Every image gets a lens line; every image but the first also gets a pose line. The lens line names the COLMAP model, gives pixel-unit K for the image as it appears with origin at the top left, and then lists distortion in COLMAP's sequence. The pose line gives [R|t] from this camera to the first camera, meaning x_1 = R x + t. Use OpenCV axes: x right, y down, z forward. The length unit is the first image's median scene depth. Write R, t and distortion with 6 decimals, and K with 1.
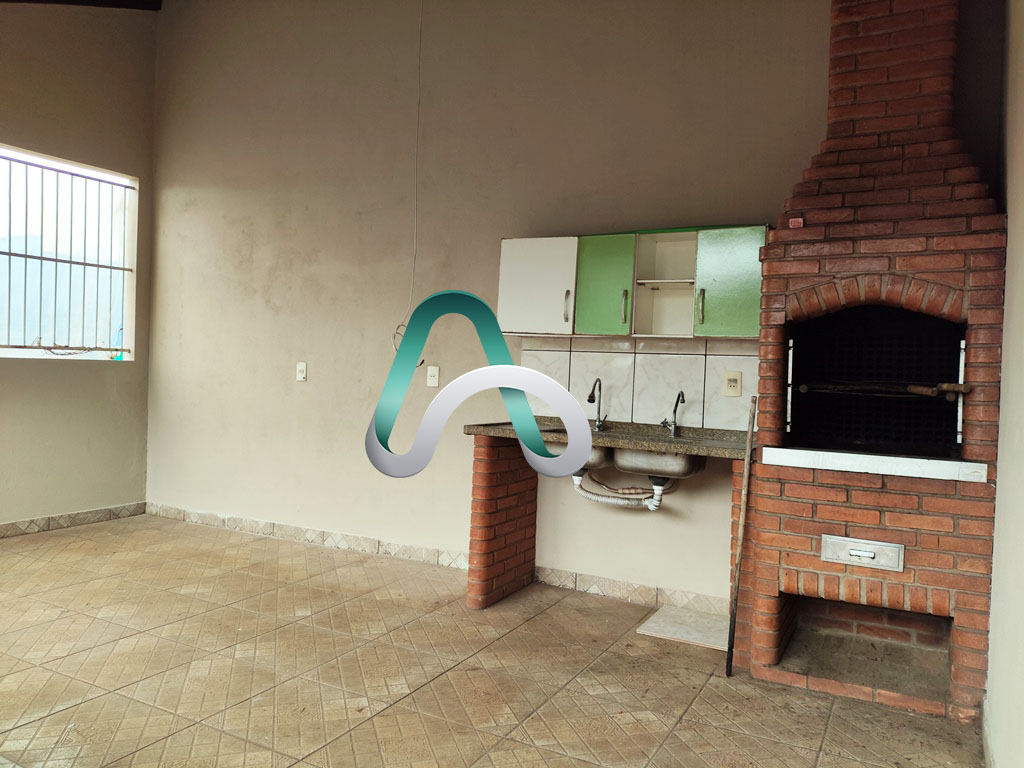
lens RADIAL K [[754.5, 0, 507.3], [0, 754.5, 381.9], [0, 0, 1]] dist [0.090641, -0.127433]
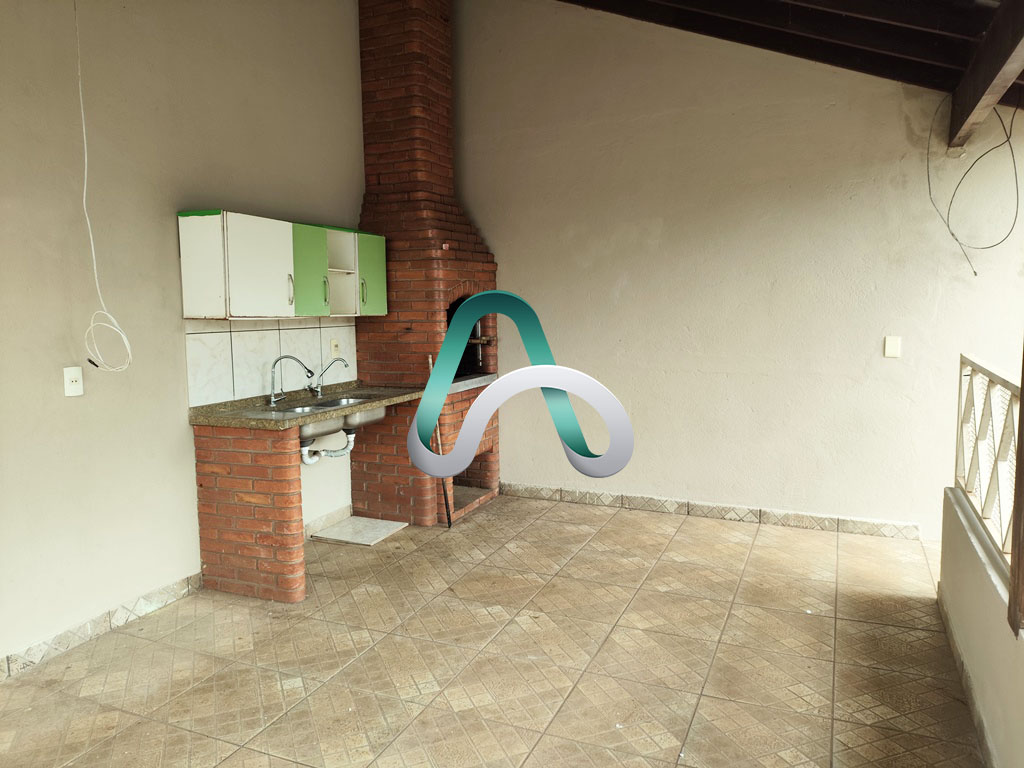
lens RADIAL K [[754.5, 0, 508.2], [0, 754.5, 383.1], [0, 0, 1]] dist [0.090641, -0.127433]
pose [[-0.095619, -0.142529, 0.985161, -1.161623], [0.026316, 0.988988, 0.145637, -0.136689], [-0.995070, 0.039851, -0.090815, 0.932212]]
